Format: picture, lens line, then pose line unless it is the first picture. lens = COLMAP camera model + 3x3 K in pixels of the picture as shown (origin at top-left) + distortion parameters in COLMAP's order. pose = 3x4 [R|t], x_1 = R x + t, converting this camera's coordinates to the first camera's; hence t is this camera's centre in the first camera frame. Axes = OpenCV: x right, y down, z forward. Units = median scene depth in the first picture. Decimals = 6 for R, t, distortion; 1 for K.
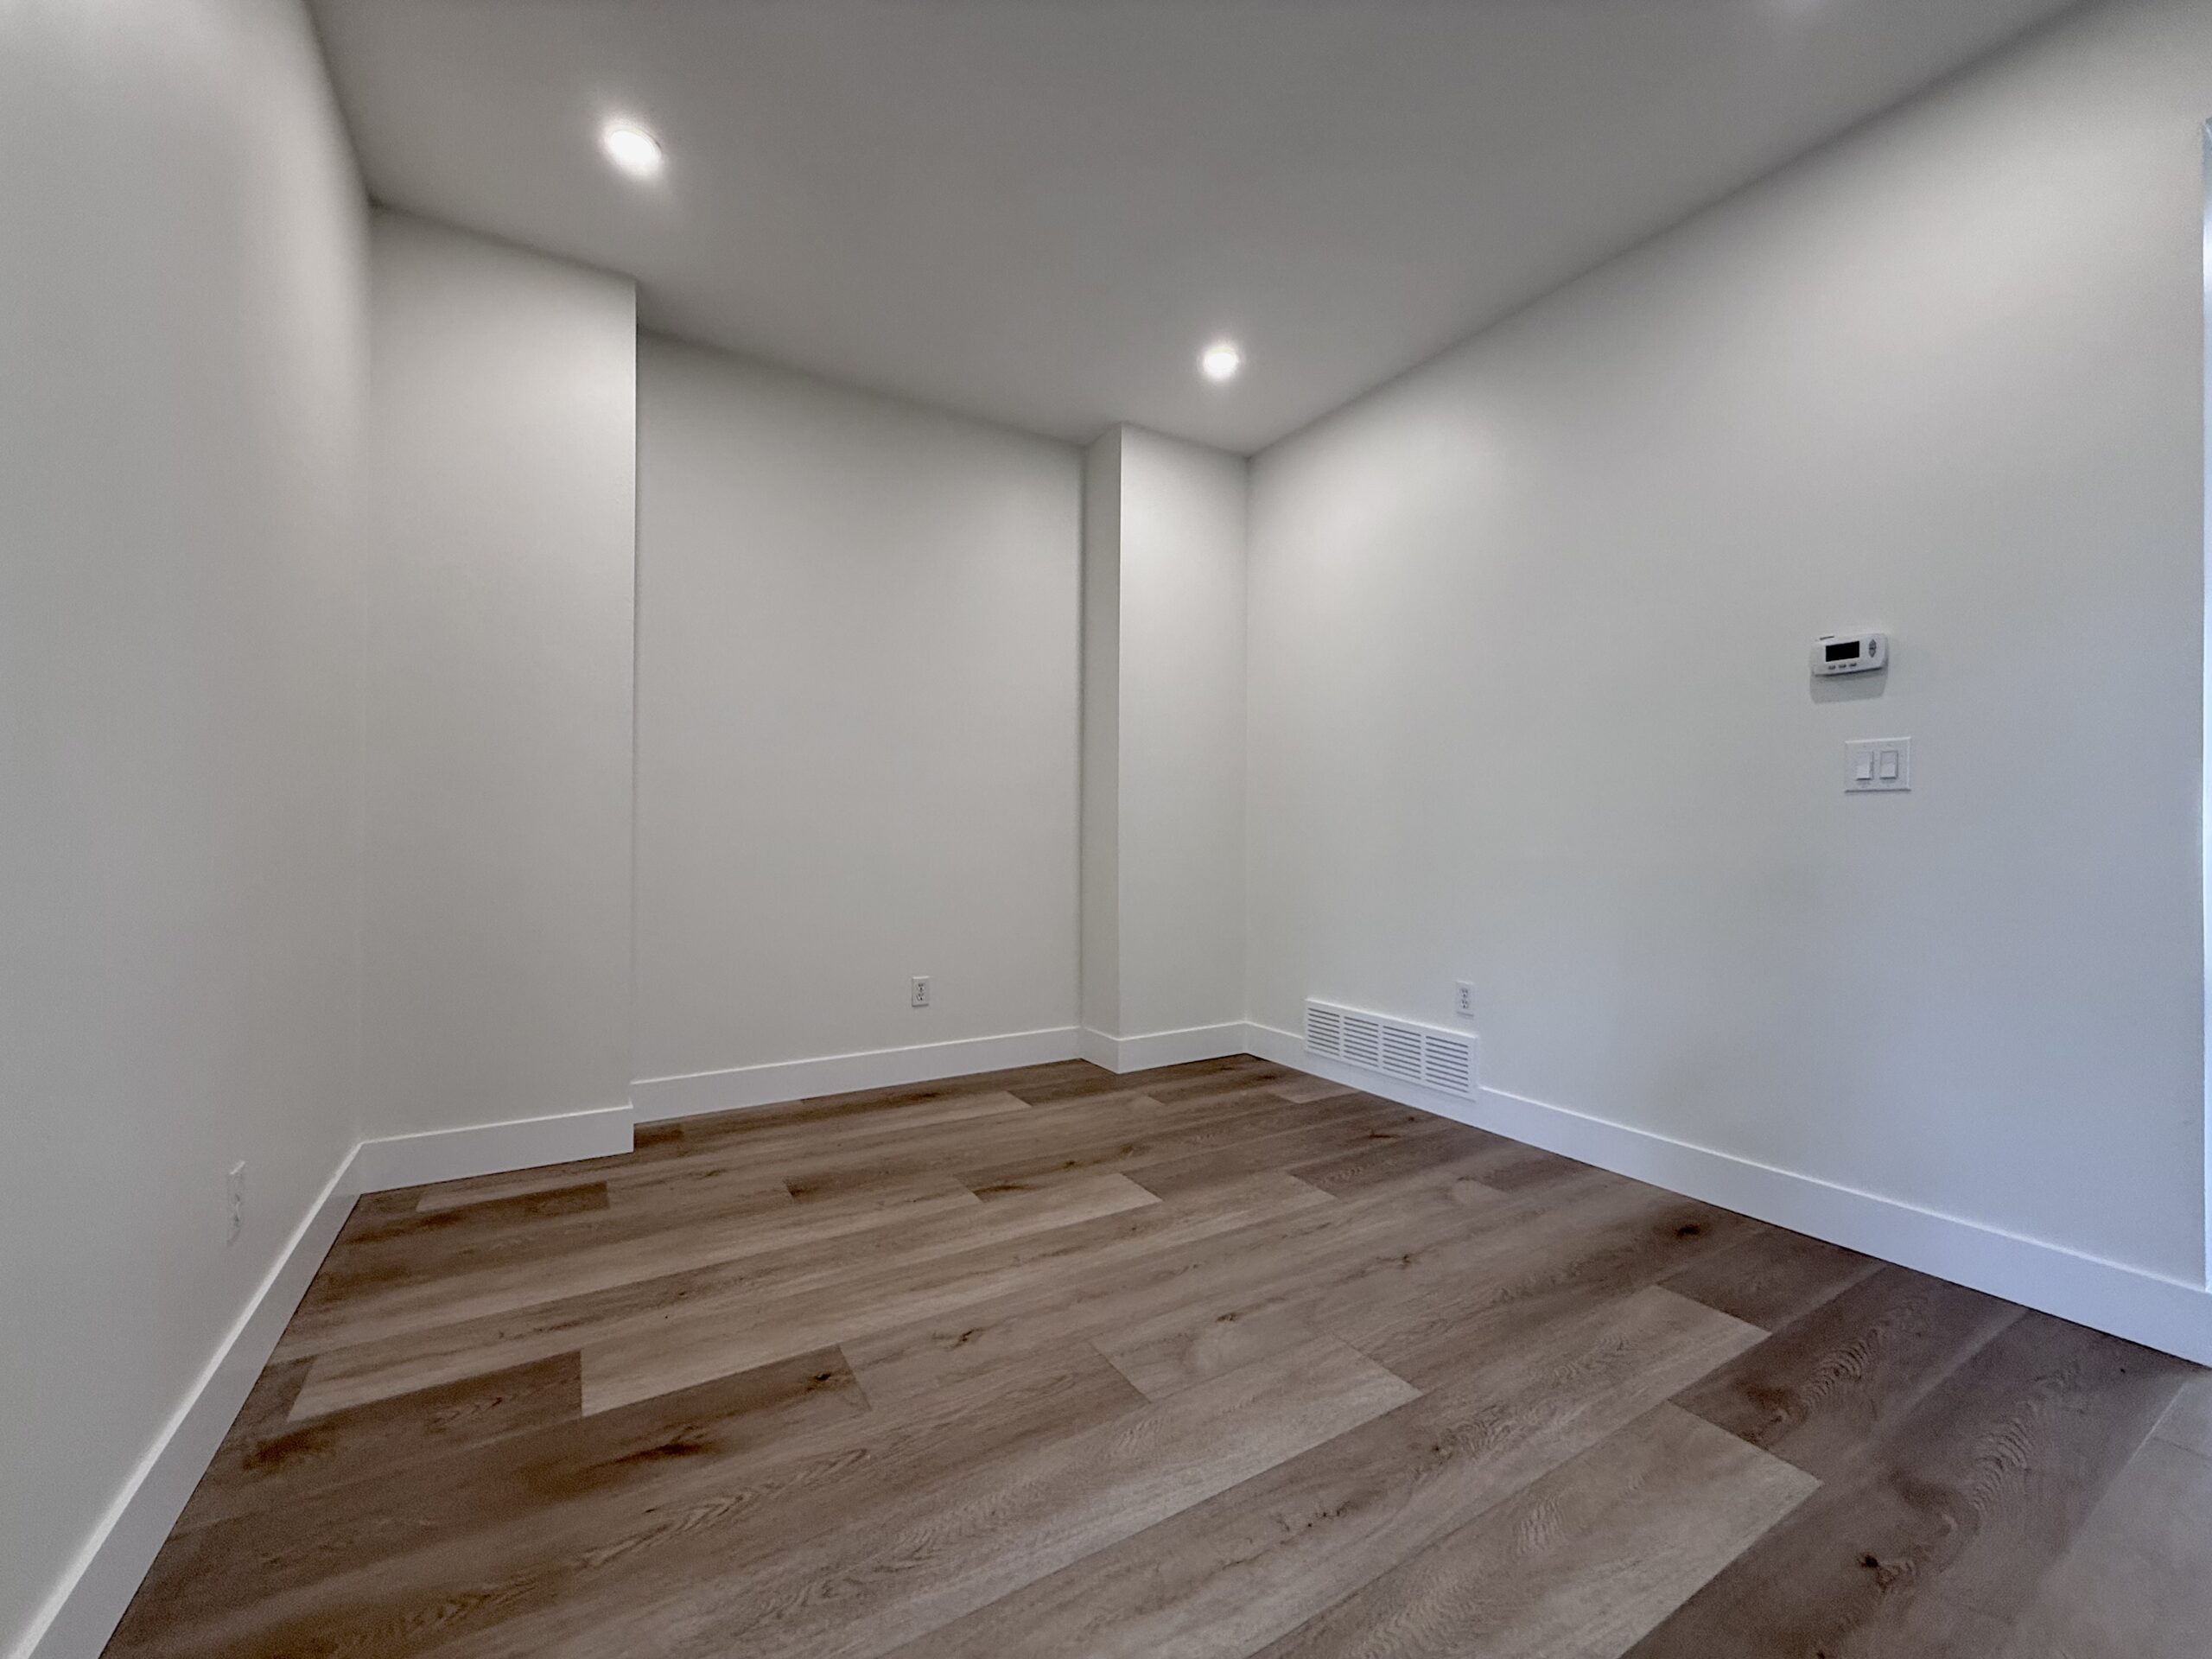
lens RADIAL K [[881.1, 0, 1099.5], [0, 881.1, 829.5], [0, 0, 1]] dist [-0.001697, 0.000336]
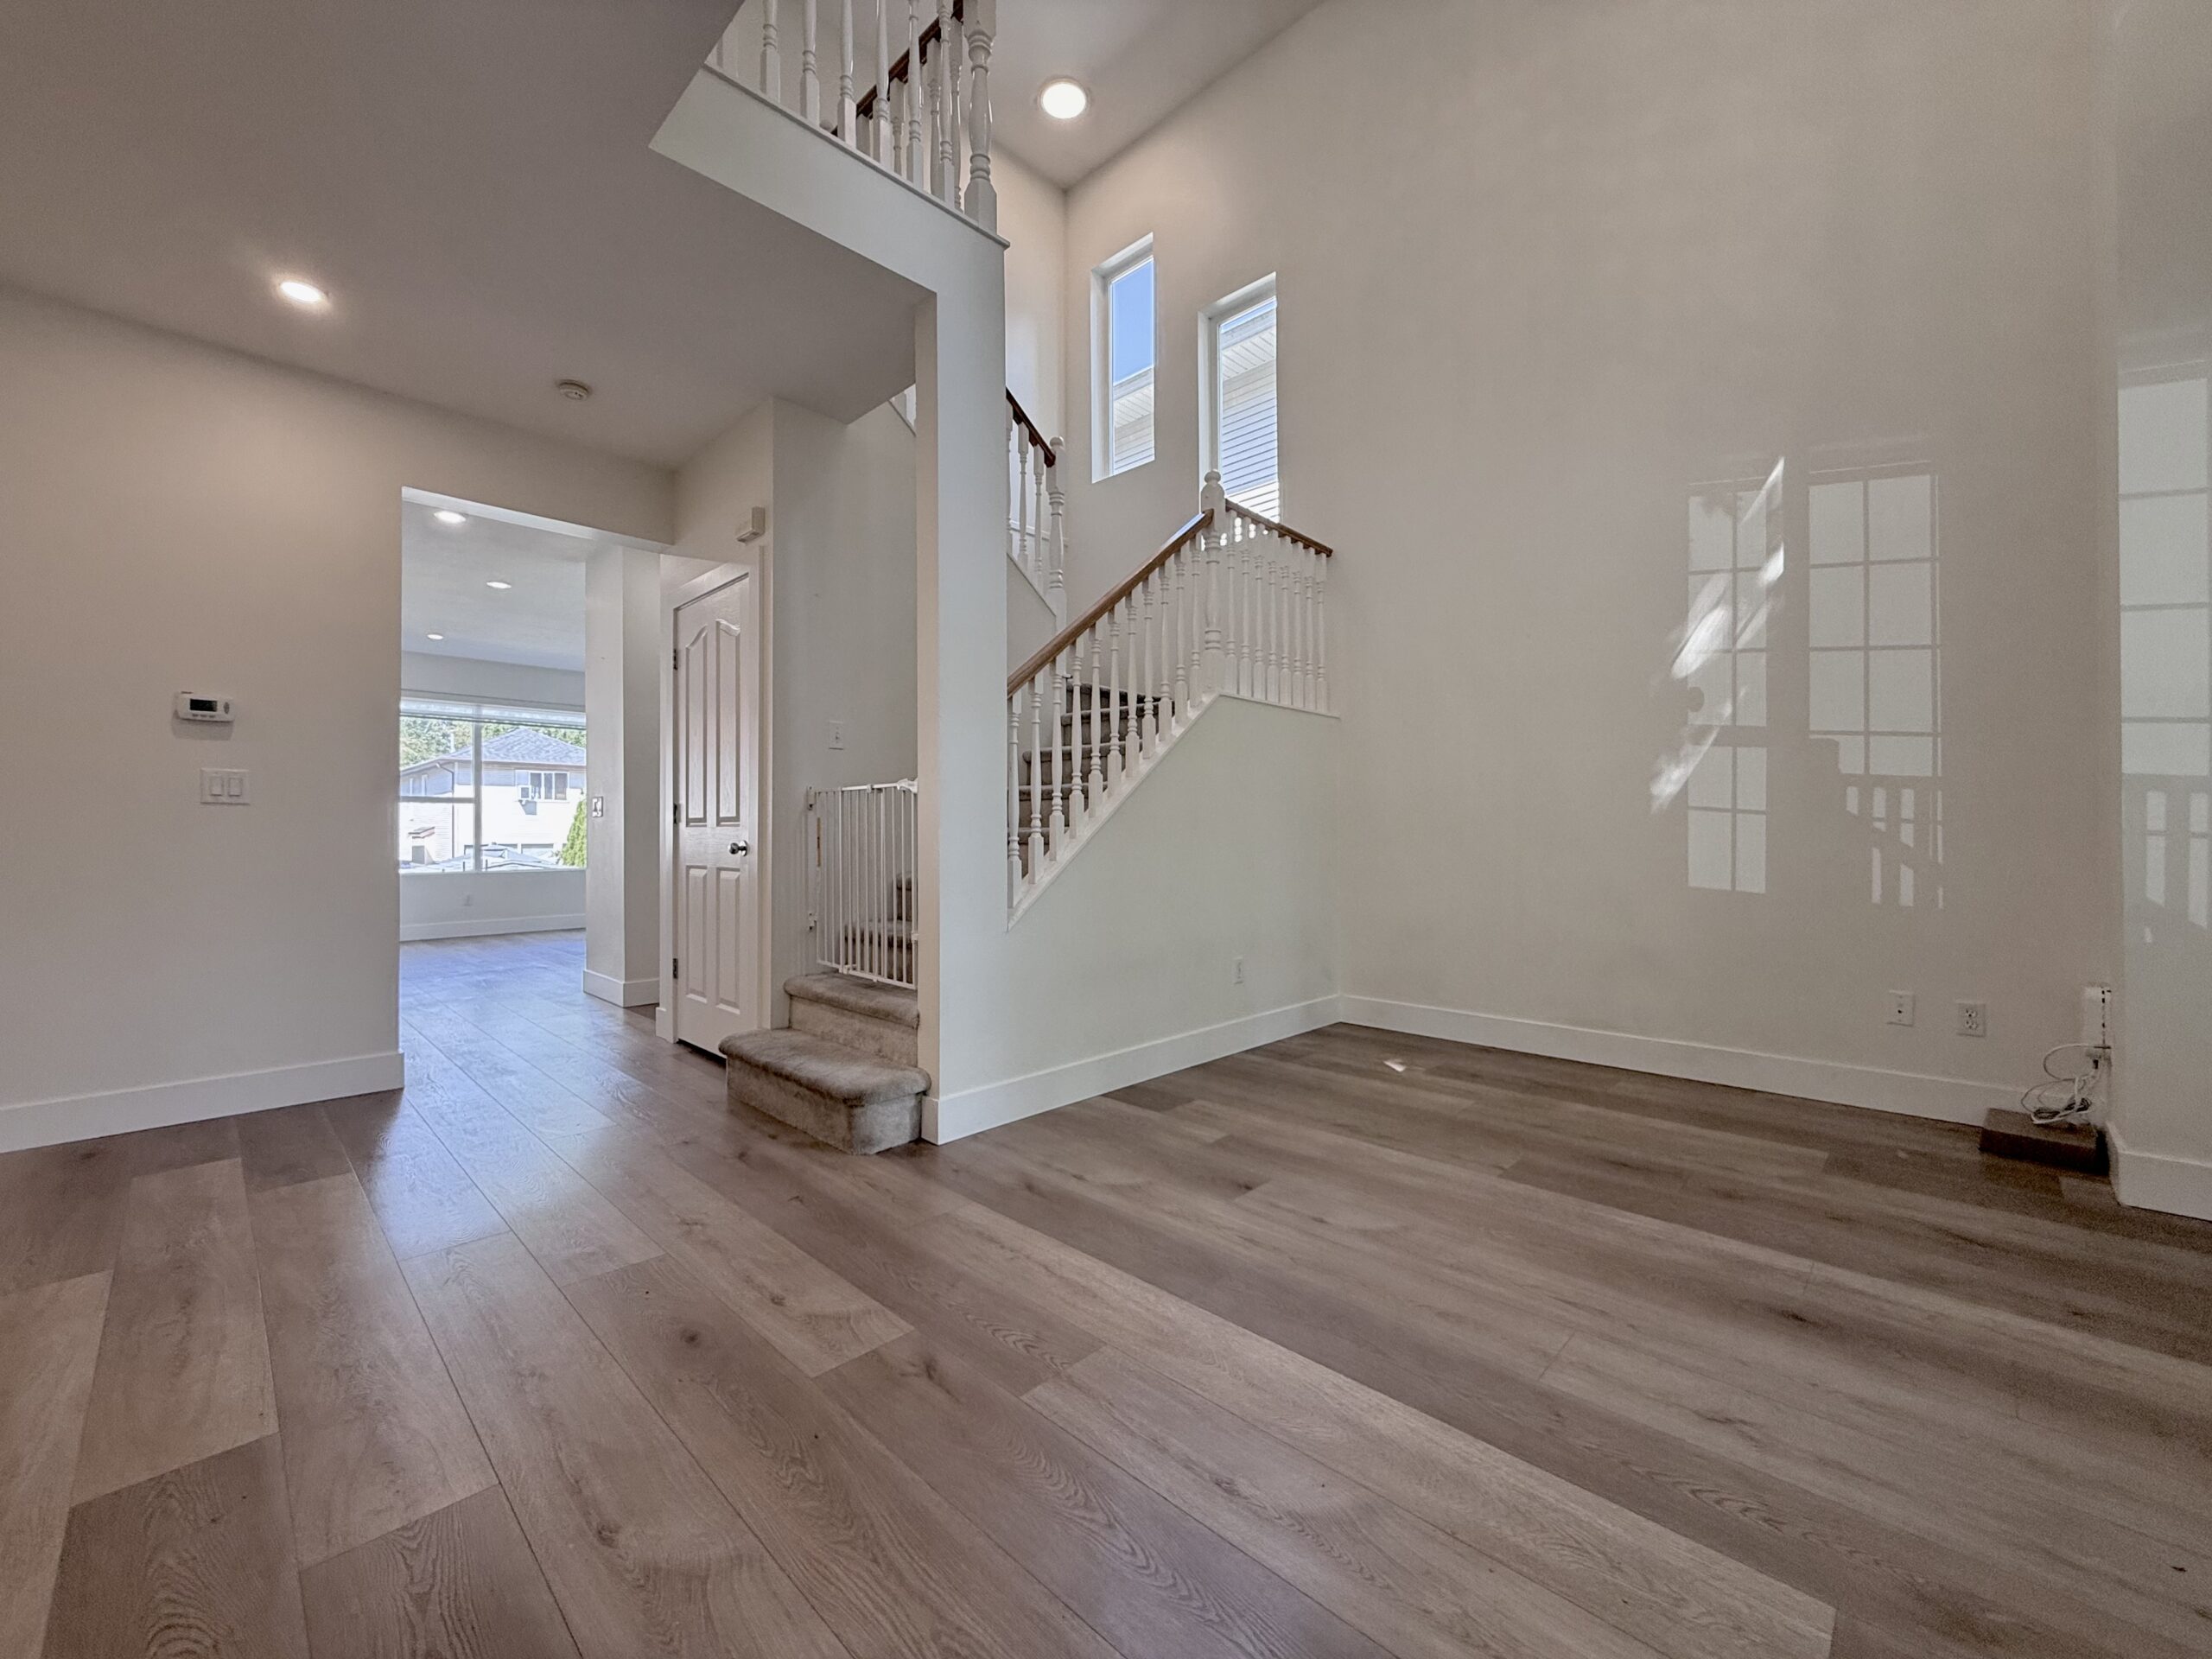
lens RADIAL K [[881.1, 0, 1099.5], [0, 881.1, 829.5], [0, 0, 1]] dist [-0.001697, 0.000336]
pose [[-0.255732, -0.001710, 0.966746, -0.861272], [-0.005541, 0.999985, 0.000302, -0.008149], [-0.966732, -0.005280, -0.255738, -0.044224]]
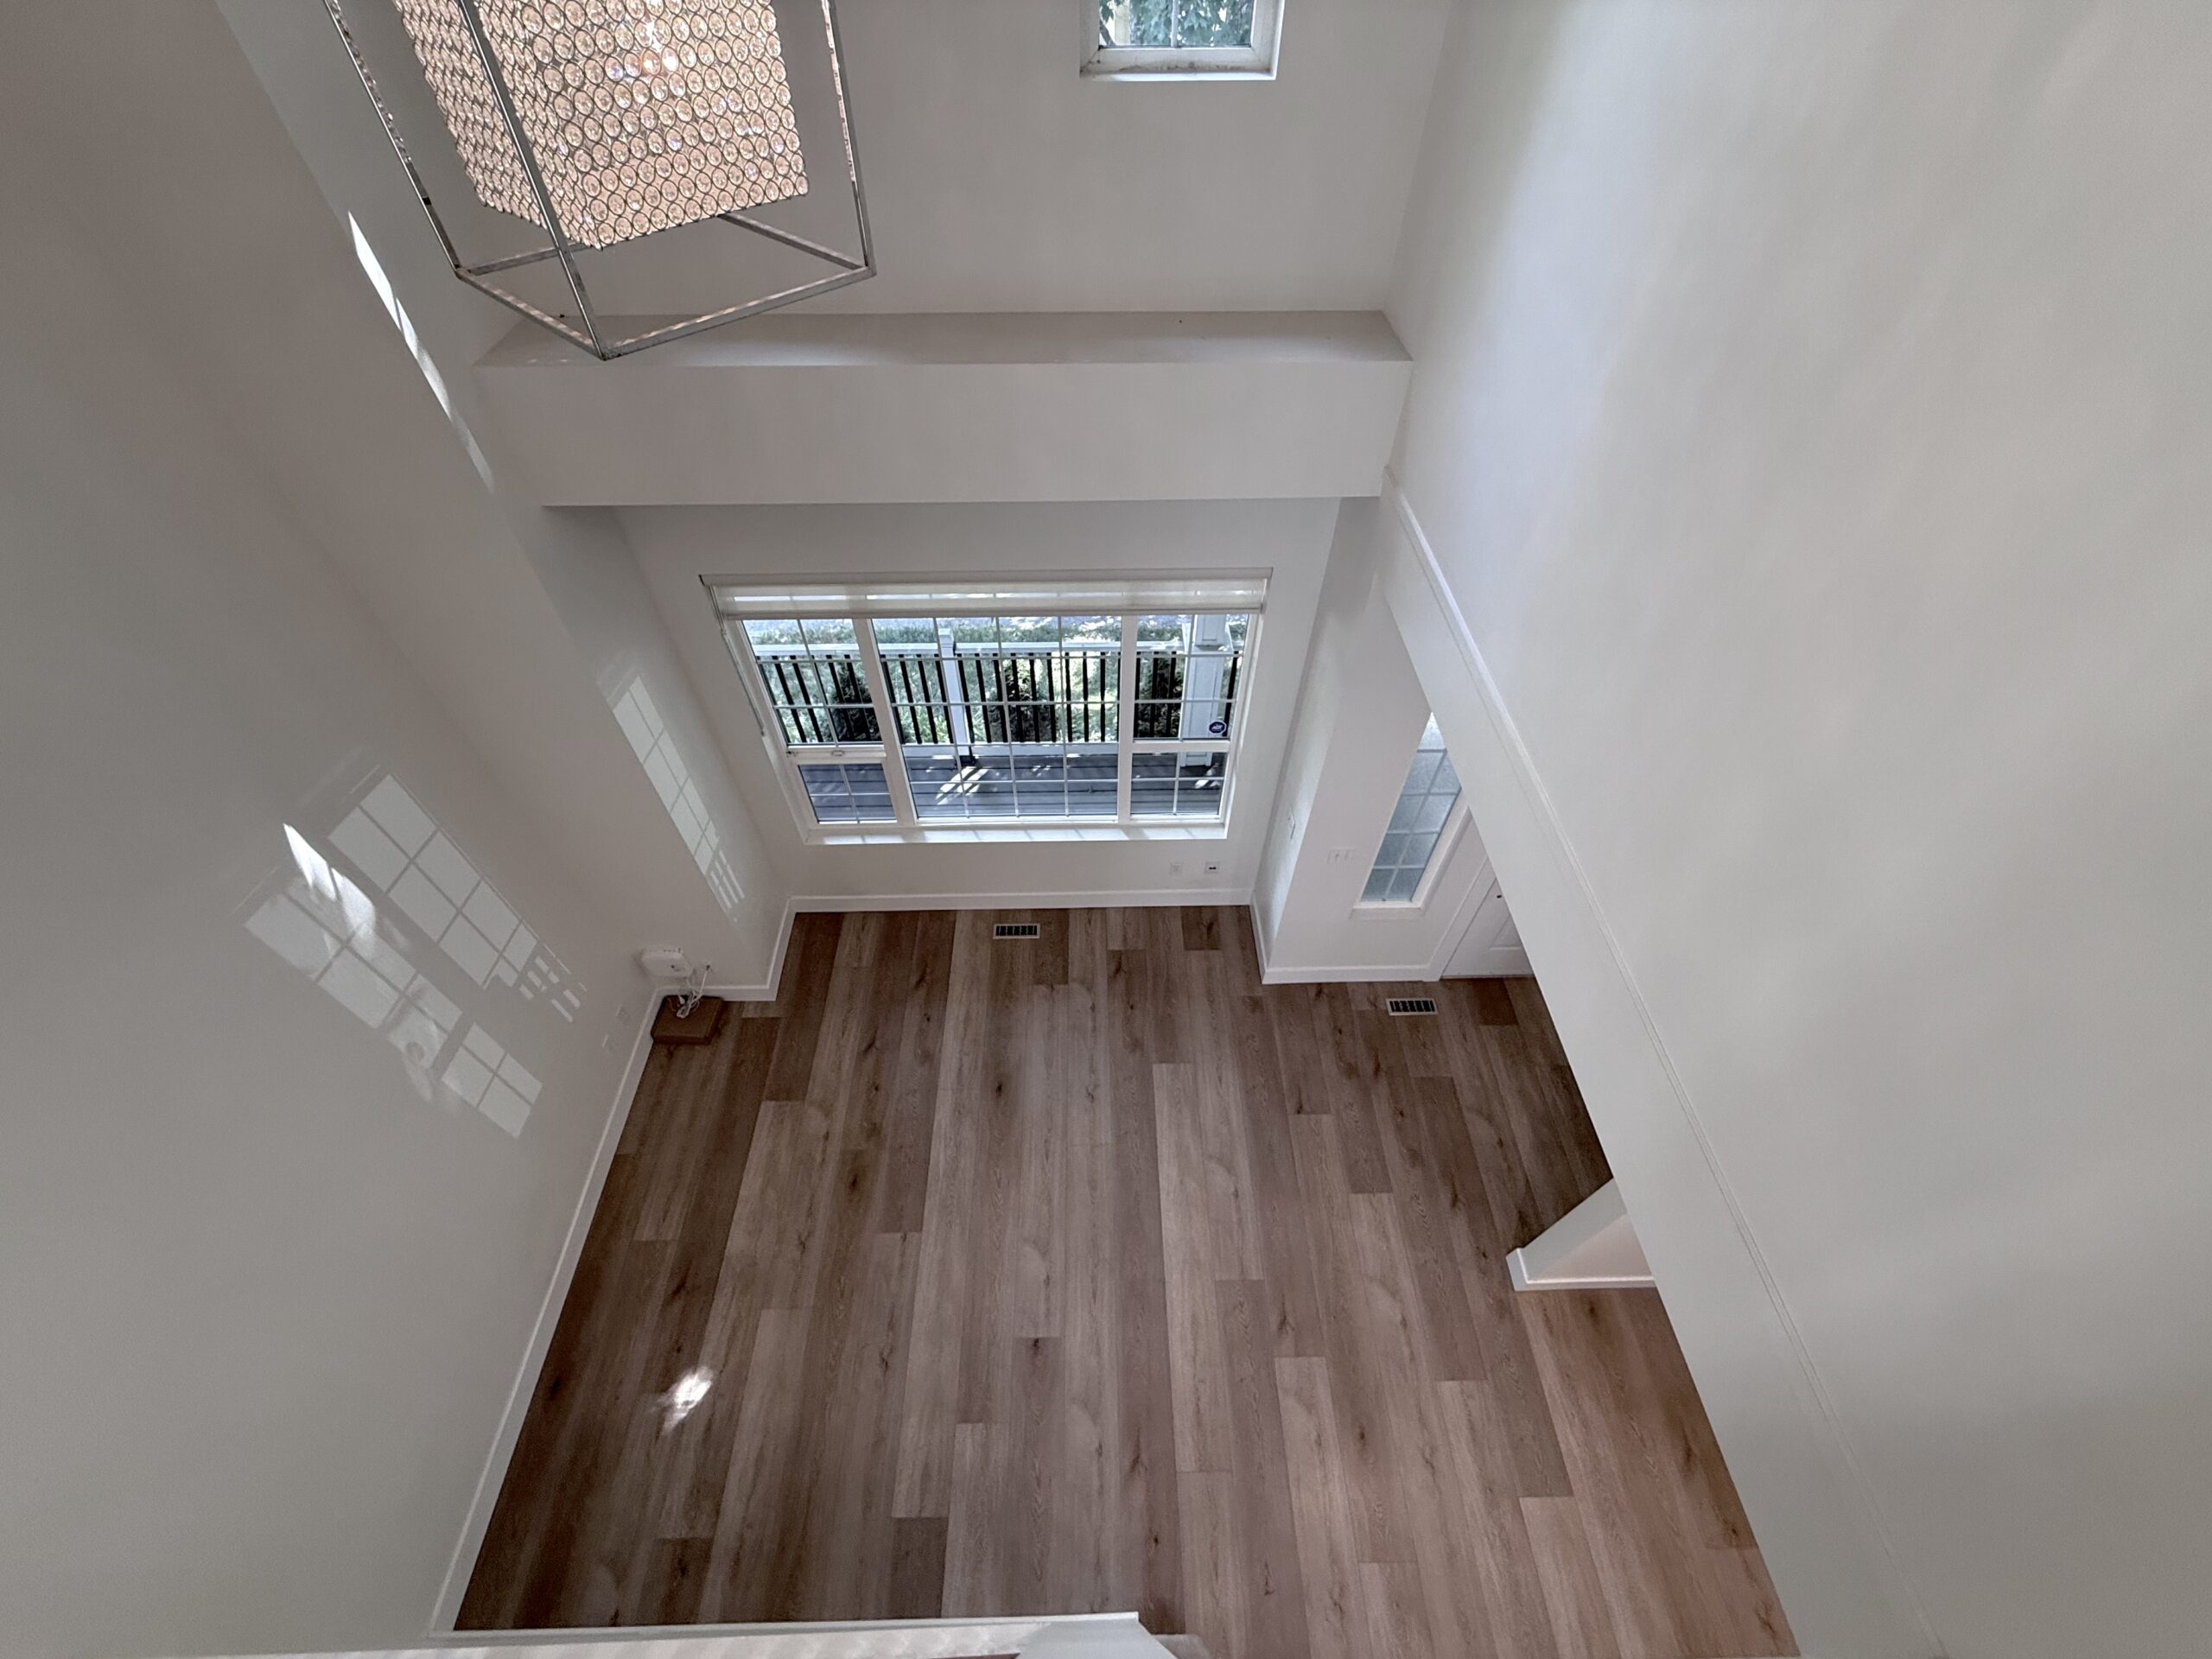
lens RADIAL K [[890.6, 0, 1101.1], [0, 890.6, 824.8], [0, 0, 1]] dist [-0.001619, -0.000009]
pose [[-0.498257, 0.654205, -0.568996, 0.403627], [0.000849, 0.656627, 0.754215, -1.536842], [0.867029, 0.375310, -0.327725, -0.202029]]
